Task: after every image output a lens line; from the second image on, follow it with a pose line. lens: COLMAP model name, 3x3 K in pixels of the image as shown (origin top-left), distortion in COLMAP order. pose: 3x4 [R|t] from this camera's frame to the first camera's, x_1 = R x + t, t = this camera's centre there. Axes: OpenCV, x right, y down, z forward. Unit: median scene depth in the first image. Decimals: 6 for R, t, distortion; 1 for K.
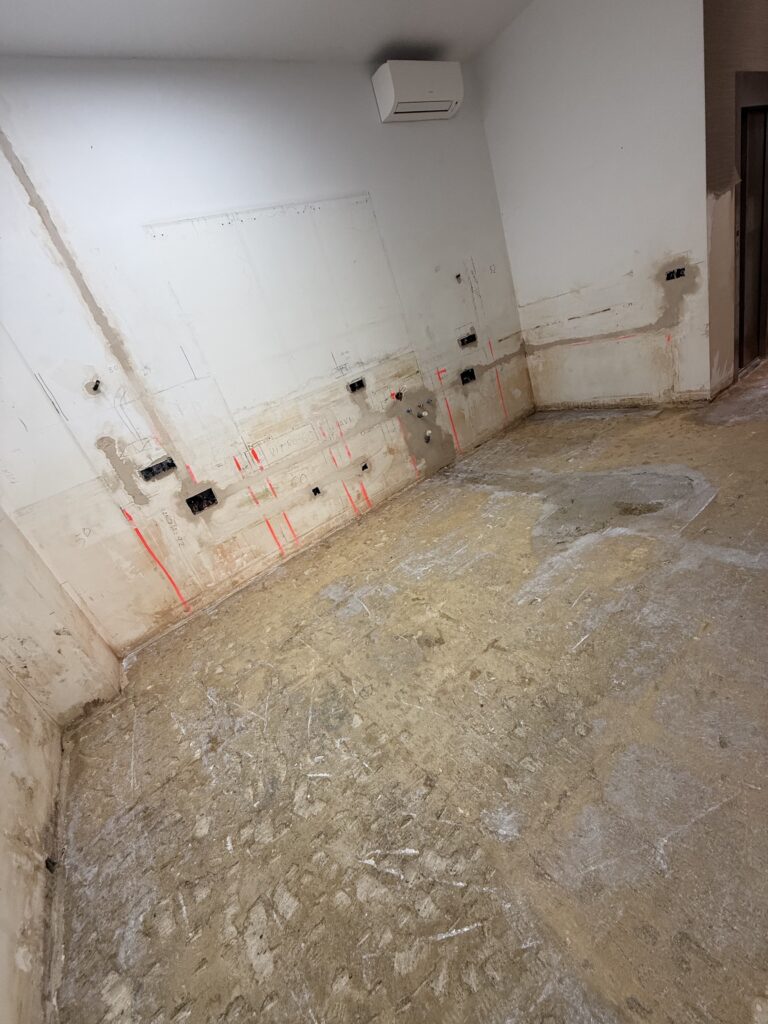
lens RADIAL K [[409.6, 0, 383.3], [0, 409.6, 509.7], [0, 0, 1]] dist [-0.001072, 0.000090]
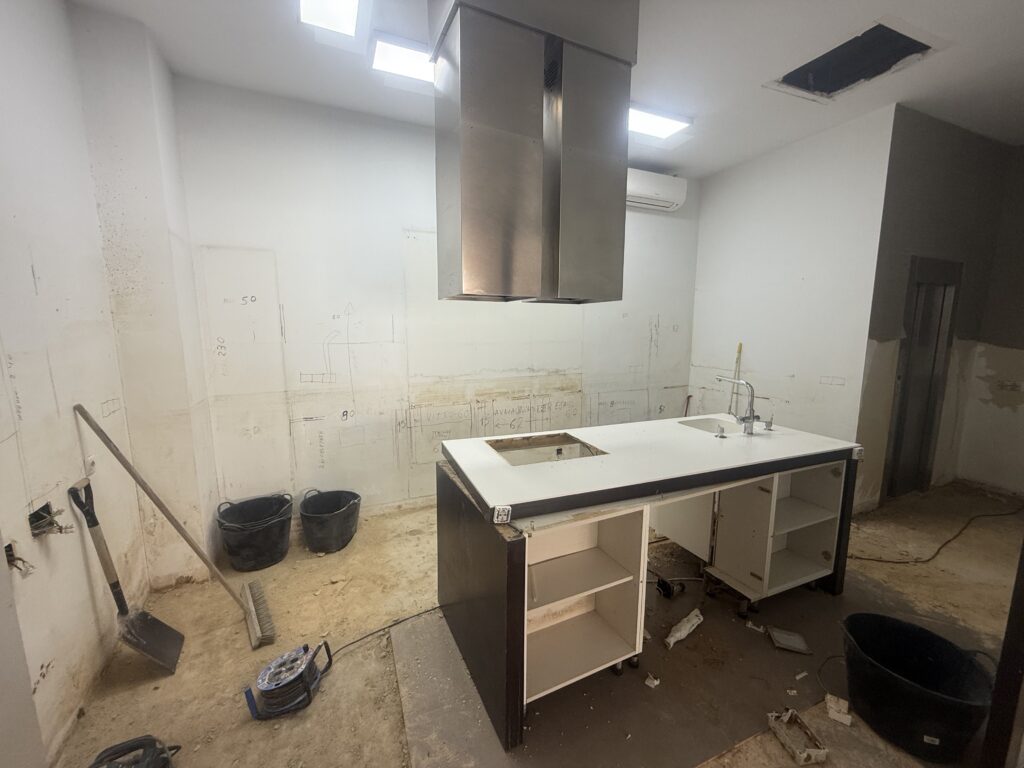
lens RADIAL K [[409.6, 0, 509.1], [0, 409.6, 384.1], [0, 0, 1]] dist [-0.001072, 0.000090]
pose [[0.930862, 0.335929, -0.143691, 0.067107], [-0.359502, 0.912309, -0.196086, -0.077204], [0.065220, 0.234187, 0.970002, -0.106700]]
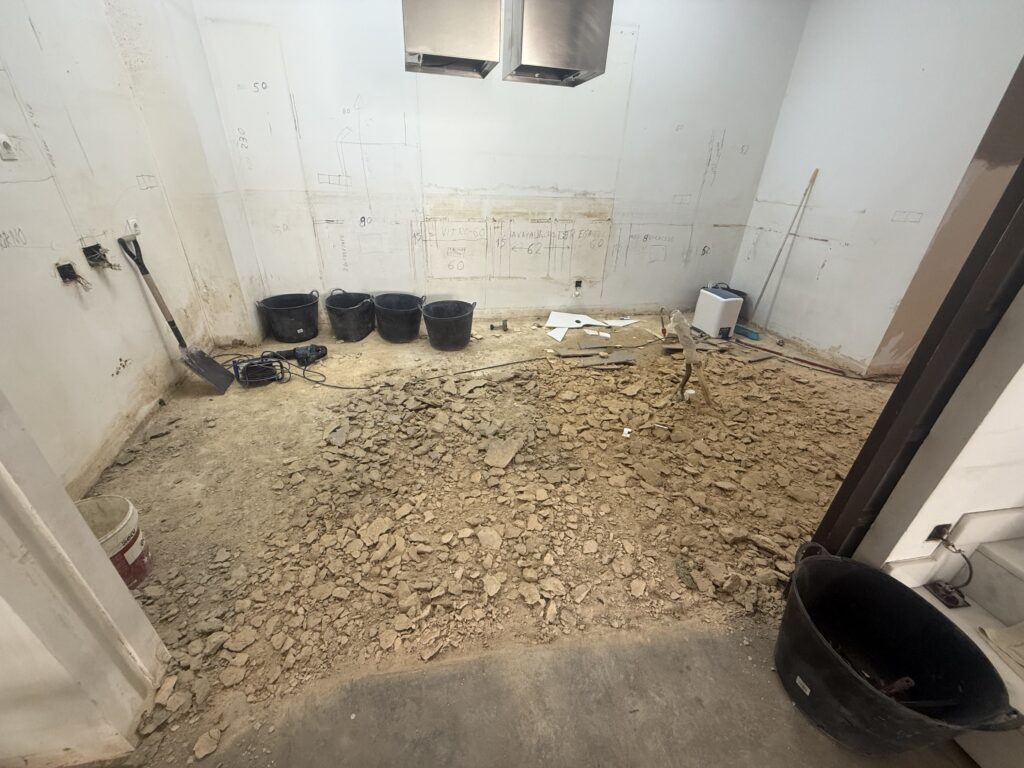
lens RADIAL K [[409.6, 0, 507.8], [0, 409.6, 386.6], [0, 0, 1]] dist [-0.001072, 0.000090]
pose [[0.854083, 0.487781, -0.180588, 0.294765], [-0.454468, 0.868699, 0.197031, -0.067648], [0.252985, -0.086209, 0.963622, -0.105935]]
